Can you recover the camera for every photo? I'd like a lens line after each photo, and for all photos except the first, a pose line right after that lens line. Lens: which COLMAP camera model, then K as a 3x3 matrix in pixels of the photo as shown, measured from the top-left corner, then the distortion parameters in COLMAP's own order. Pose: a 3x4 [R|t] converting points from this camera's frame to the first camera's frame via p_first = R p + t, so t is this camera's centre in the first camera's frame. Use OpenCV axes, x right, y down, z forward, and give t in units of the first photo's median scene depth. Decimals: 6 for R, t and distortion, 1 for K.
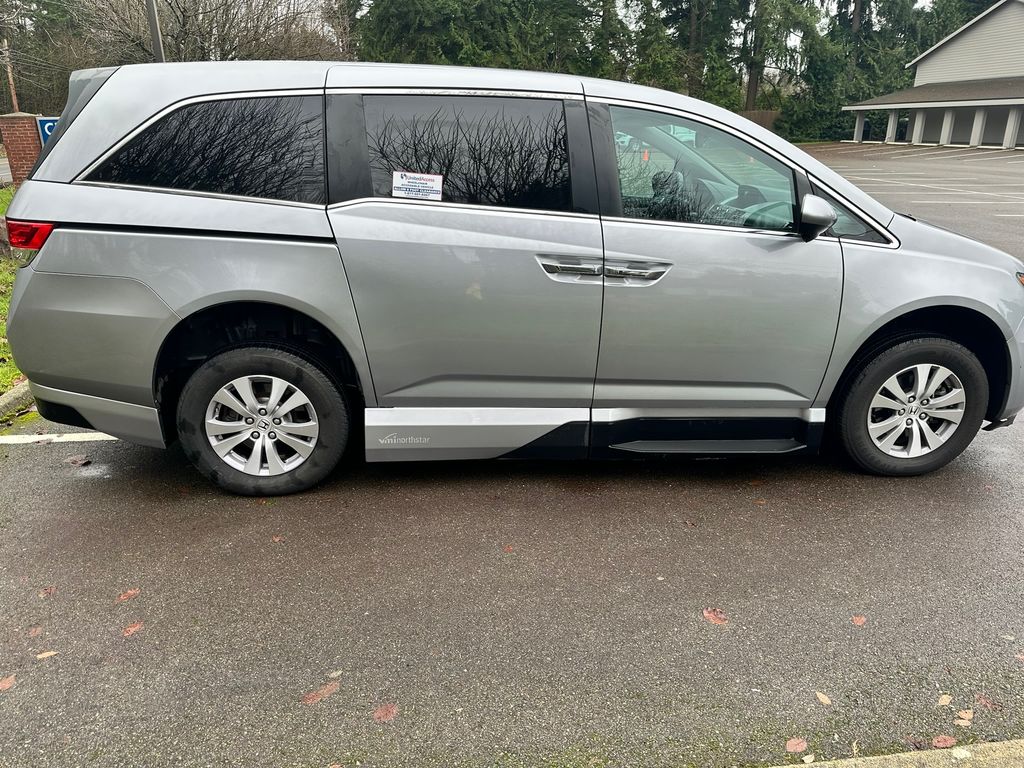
lens RADIAL K [[720.7, 0, 515.4], [0, 720.7, 379.9], [0, 0, 1]] dist [-0.022454, -0.000416]
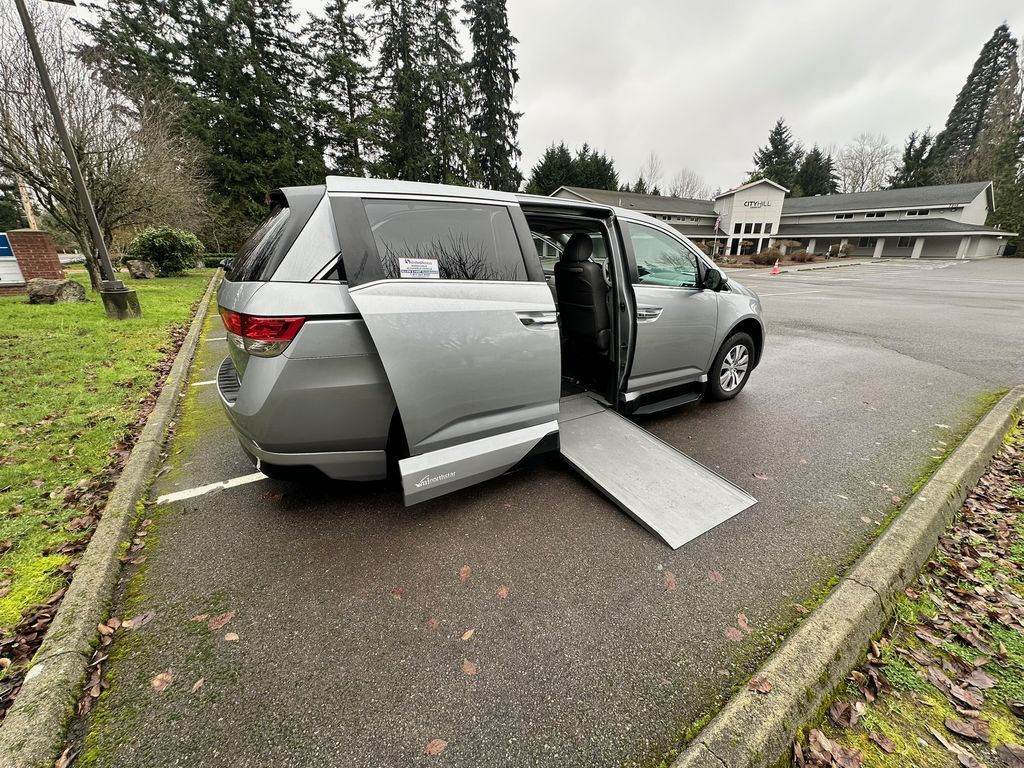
lens RADIAL K [[405.1, 0, 513.8], [0, 405.1, 382.7], [0, 0, 1]] dist [0.000581, 0.000042]
pose [[0.891167, -0.159977, 0.424535, -0.557195], [0.165601, 0.985903, 0.023893, -0.051322], [-0.422372, 0.049011, 0.905096, 0.183473]]
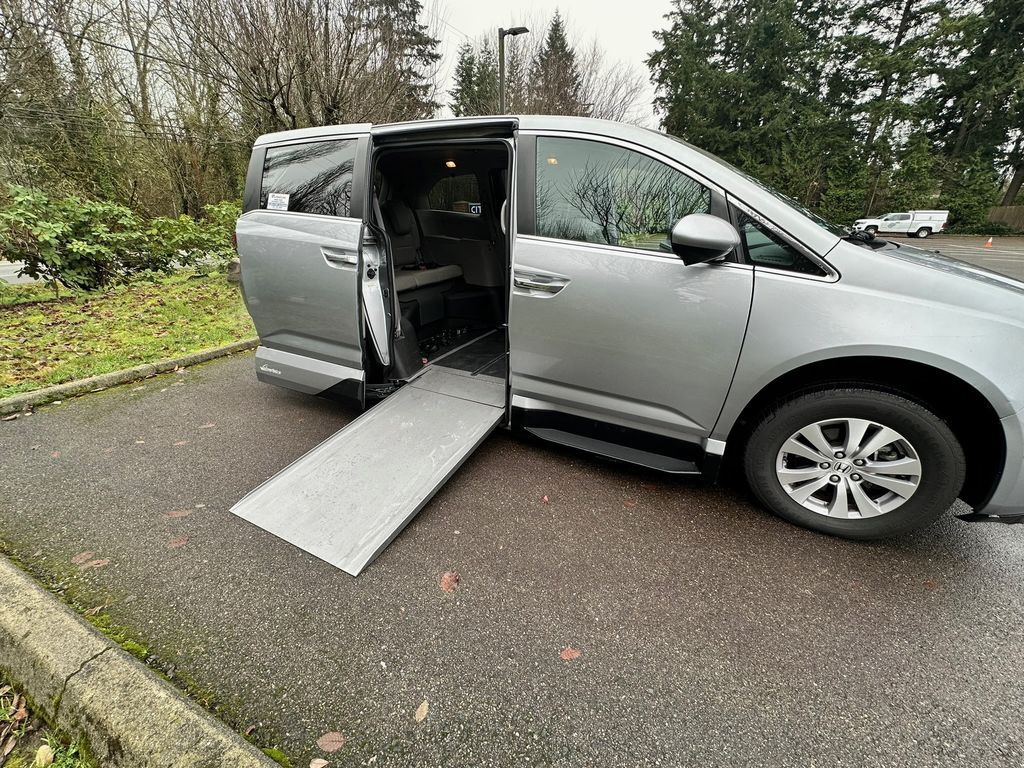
lens RADIAL K [[405.1, 0, 513.8], [0, 405.1, 382.7], [0, 0, 1]] dist [0.000581, 0.000042]
pose [[0.849540, 0.190319, -0.491997, 0.439928], [-0.169257, 0.981681, 0.087485, -0.037332], [0.499634, 0.008952, 0.866190, 0.354260]]
